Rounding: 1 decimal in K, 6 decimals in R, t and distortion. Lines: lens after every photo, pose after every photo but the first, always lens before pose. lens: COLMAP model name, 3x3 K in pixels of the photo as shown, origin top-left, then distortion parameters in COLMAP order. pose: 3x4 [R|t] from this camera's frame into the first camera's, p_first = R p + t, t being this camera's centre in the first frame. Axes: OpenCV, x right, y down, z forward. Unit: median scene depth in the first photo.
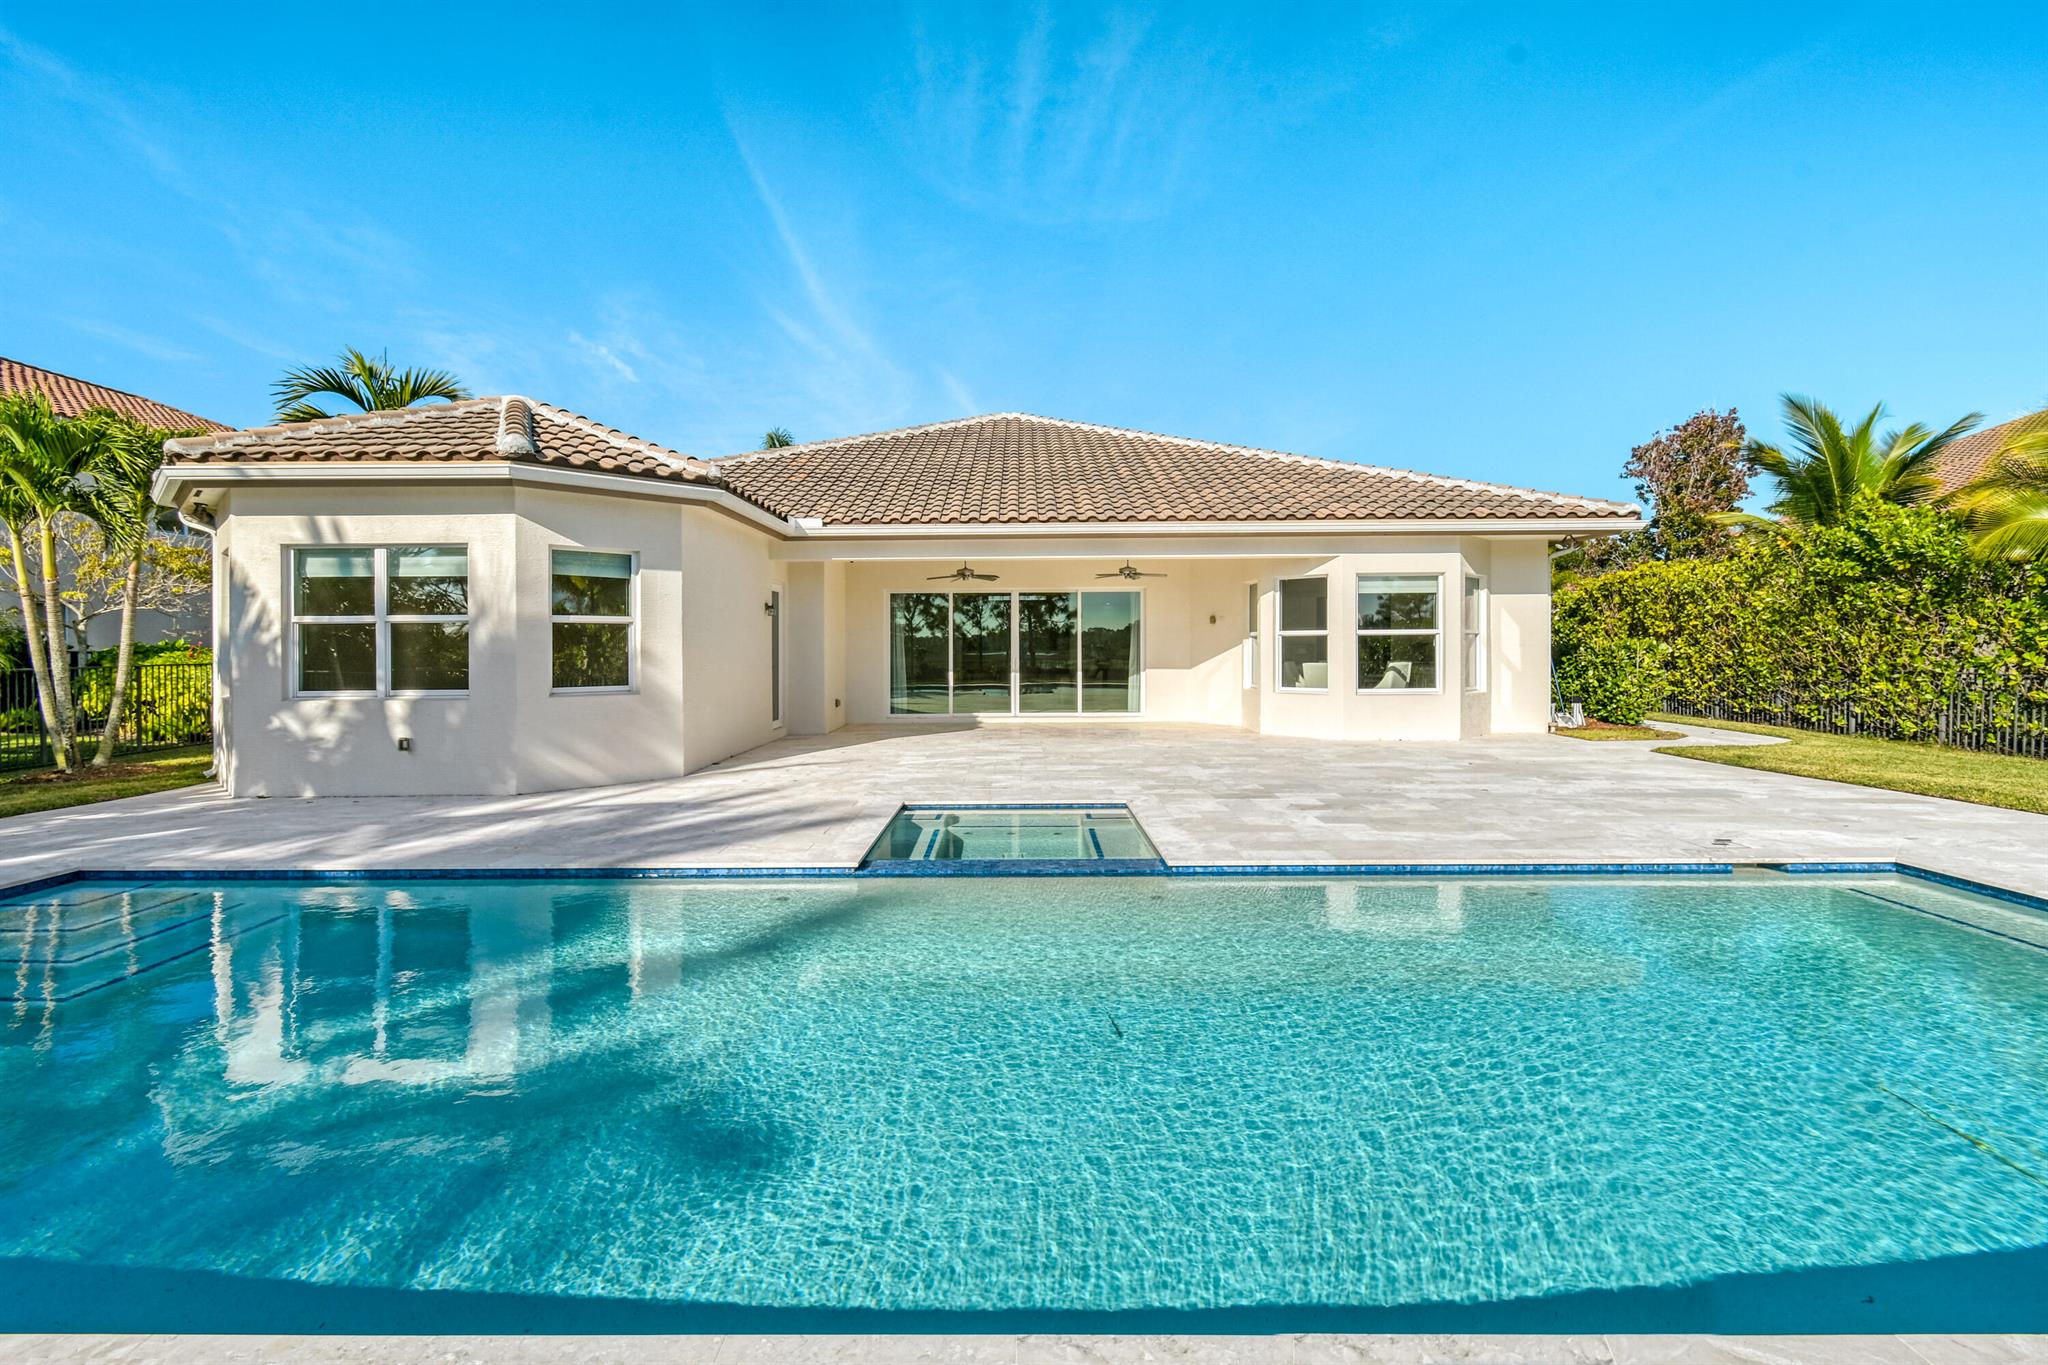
lens RADIAL K [[904.1, 0, 992.8], [0, 904.1, 648.3], [0, 0, 1]] dist [0.002433, -0.000132]
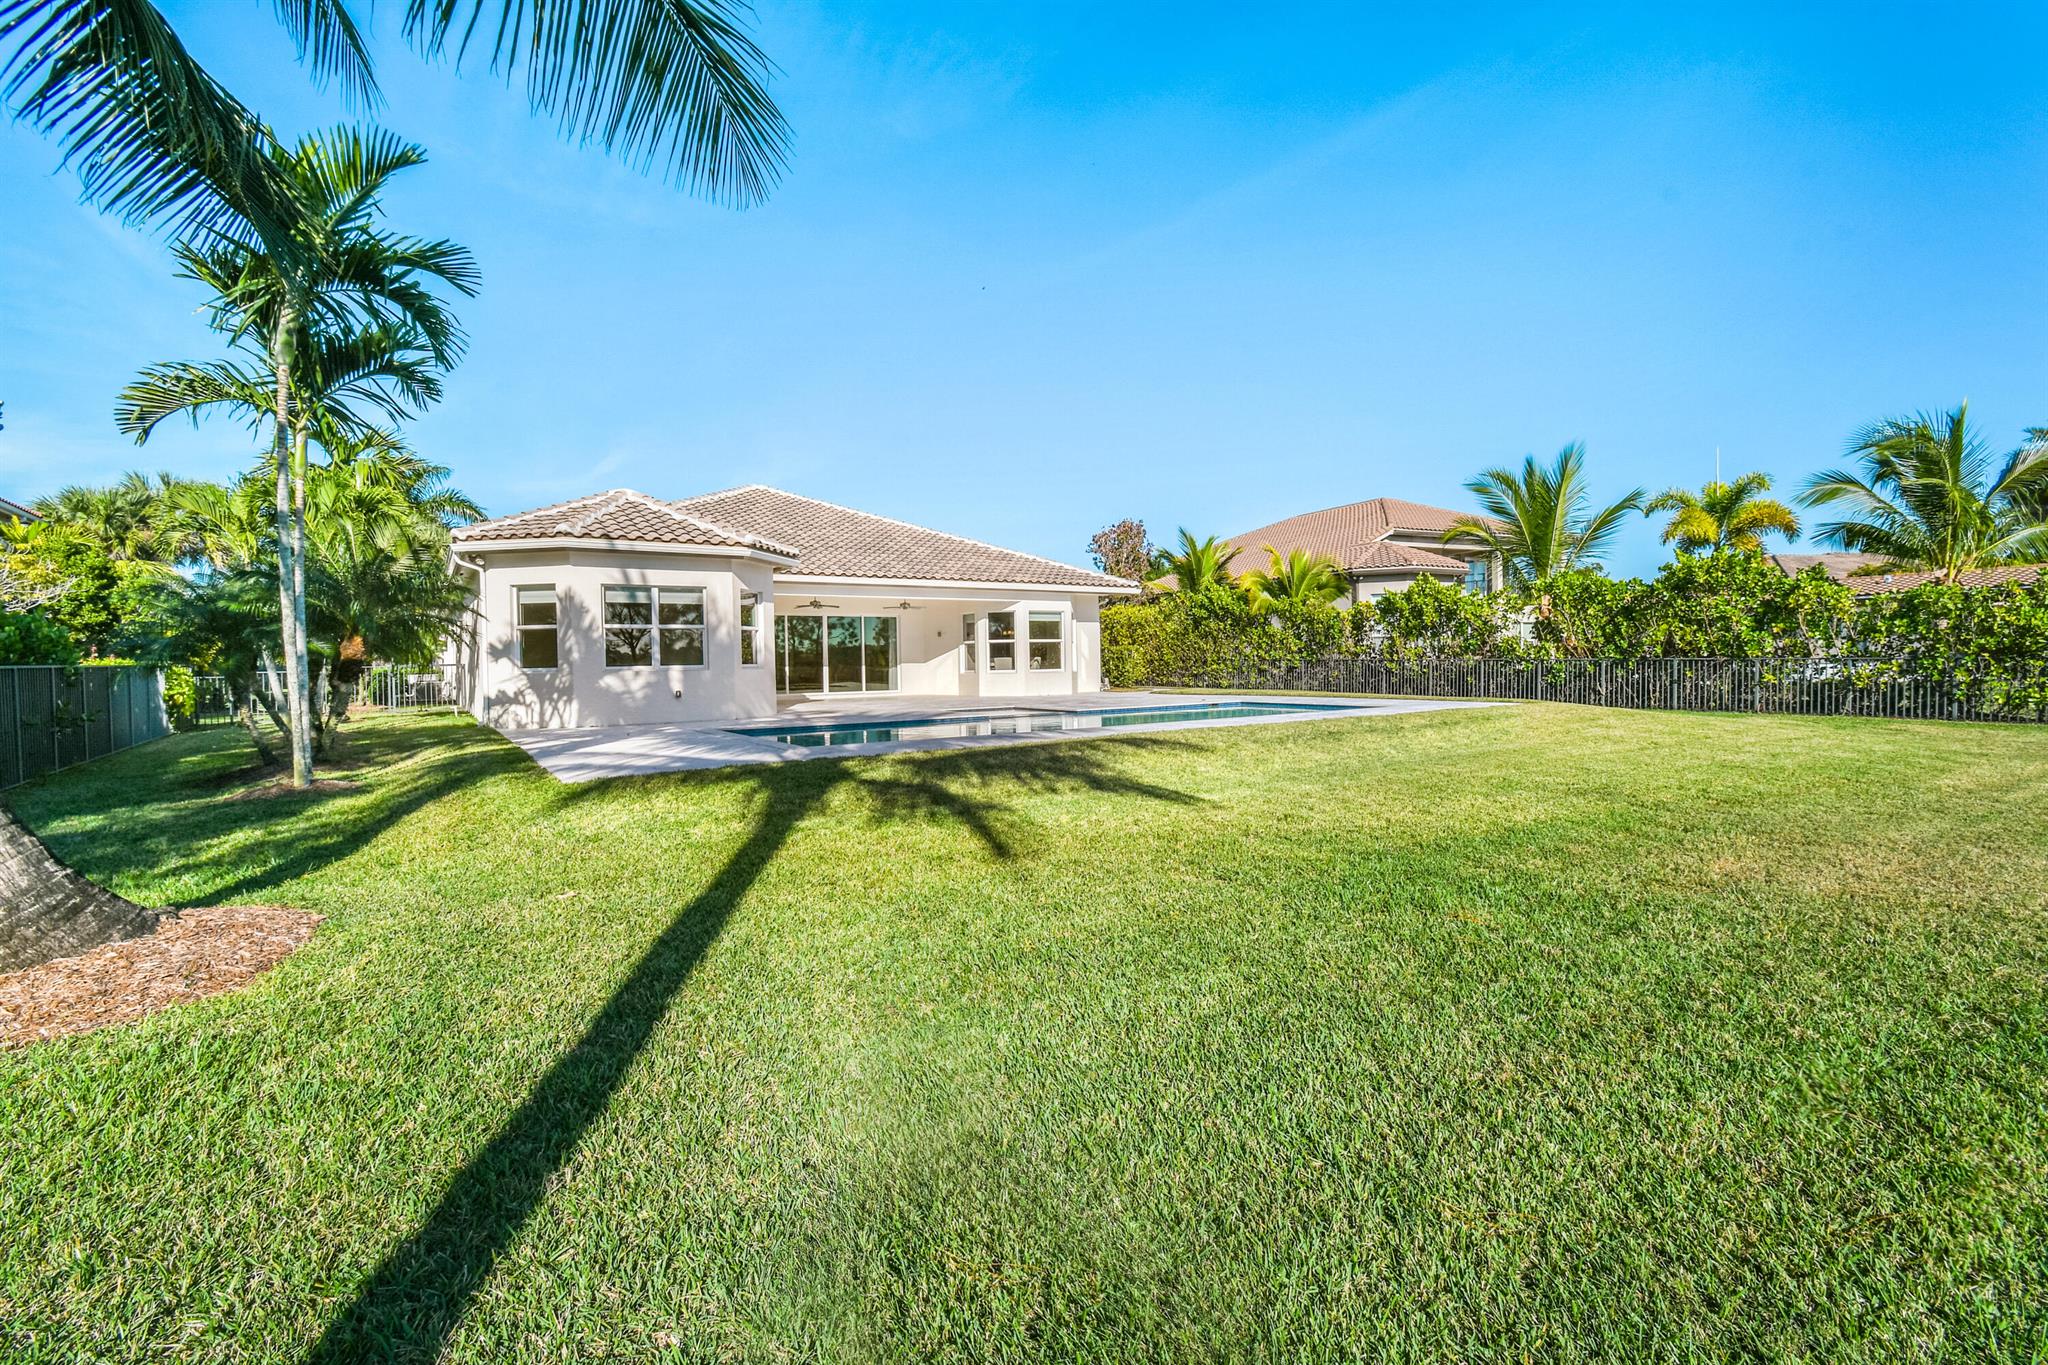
lens RADIAL K [[913.4, 0, 1024.0], [0, 913.4, 682.5], [0, 0, 1]] dist [0.000053, 0.000322]
pose [[0.820369, -0.021615, 0.571427, -0.882314], [0.016219, 0.999763, 0.014532, 0.052234], [-0.571605, -0.002654, 0.820525, -0.736808]]
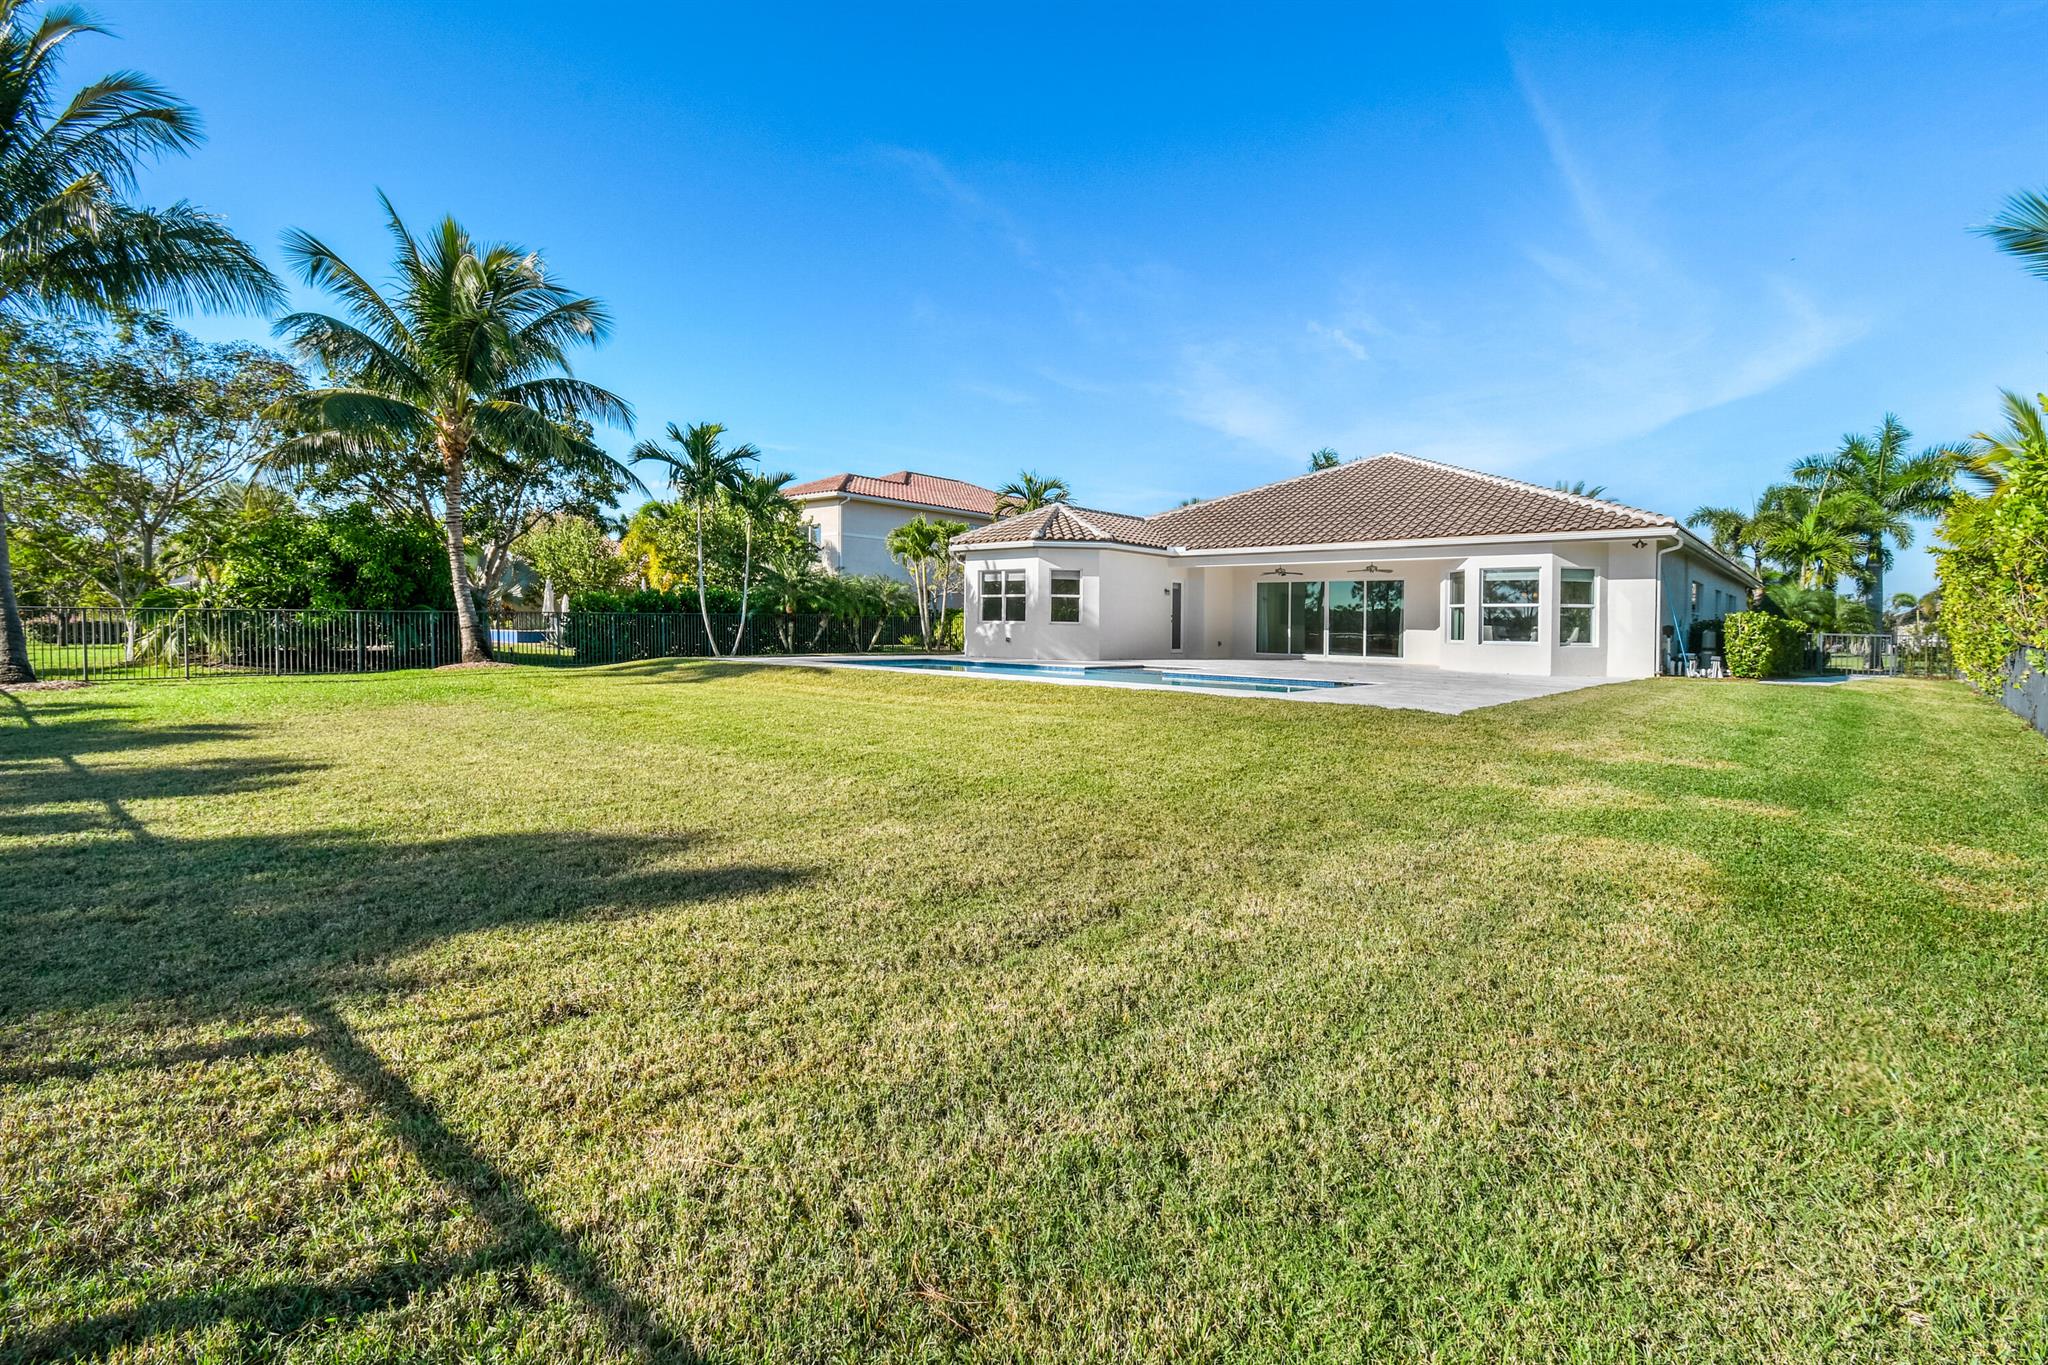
lens RADIAL K [[919.3, 0, 1018.3], [0, 919.3, 670.3], [0, 0, 1]] dist [-0.003293, -0.000543]
pose [[0.758942, 0.050375, -0.649207, 0.975104], [-0.025565, 0.998540, 0.047595, 0.048989], [0.650656, -0.019525, 0.759122, -0.912465]]
